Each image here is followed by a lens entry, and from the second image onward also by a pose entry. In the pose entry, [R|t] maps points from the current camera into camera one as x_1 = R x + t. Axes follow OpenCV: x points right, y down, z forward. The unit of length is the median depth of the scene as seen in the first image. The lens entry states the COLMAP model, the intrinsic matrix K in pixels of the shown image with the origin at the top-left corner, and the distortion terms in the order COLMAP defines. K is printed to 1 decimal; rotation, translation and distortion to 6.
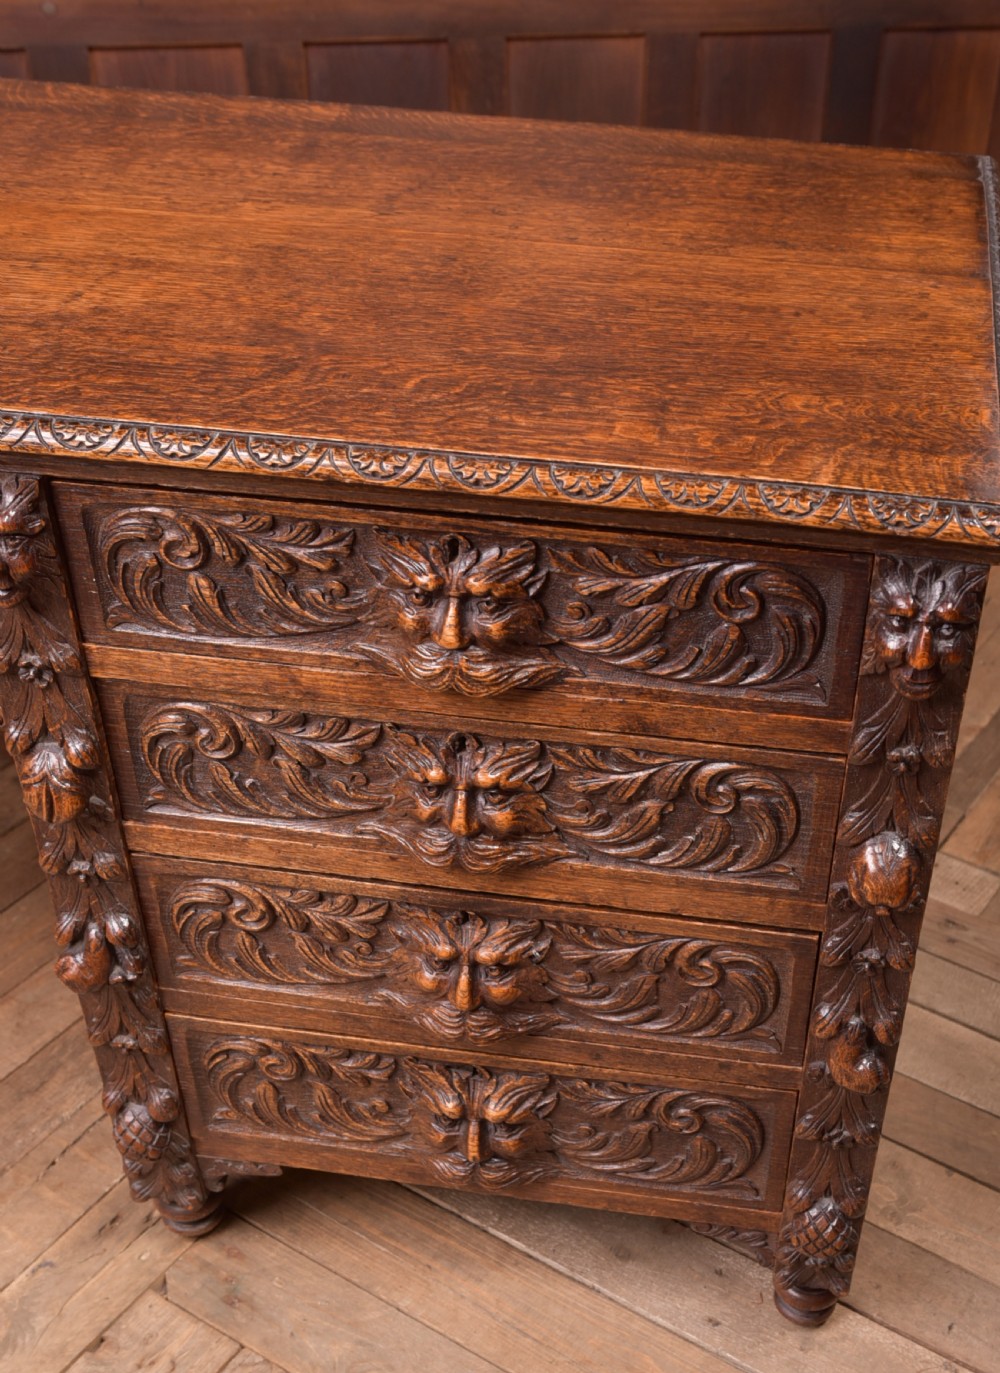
lens RADIAL K [[1697.0, 0, 631.9], [0, 1697.0, 823.3], [0, 0, 1]] dist [-0.065623, 0.000000]
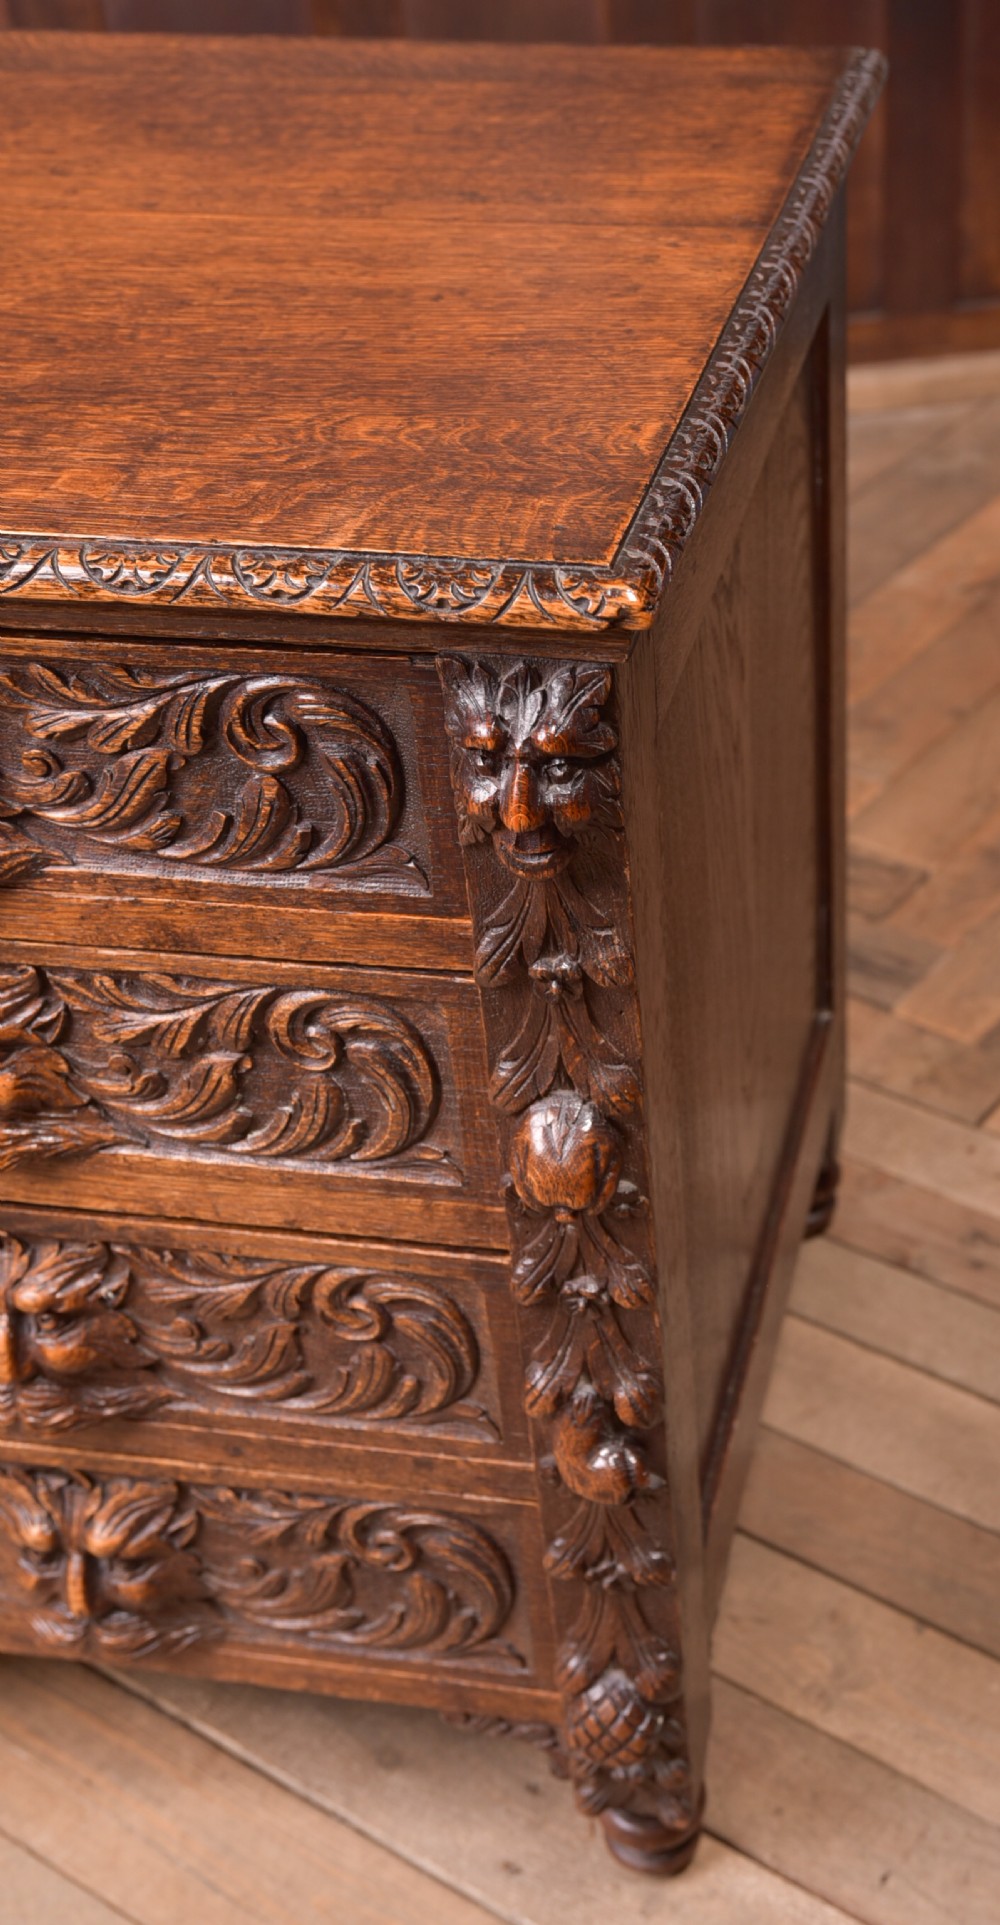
lens RADIAL K [[2456.7, 0, 739.7], [0, 2456.7, 1005.3], [0, 0, 1]] dist [0.019142, 0.000000]
pose [[0.996133, -0.028921, -0.082966, 0.272543], [0.025323, 0.998706, -0.044101, 0.014019], [0.084134, 0.041829, 0.995576, 0.074778]]
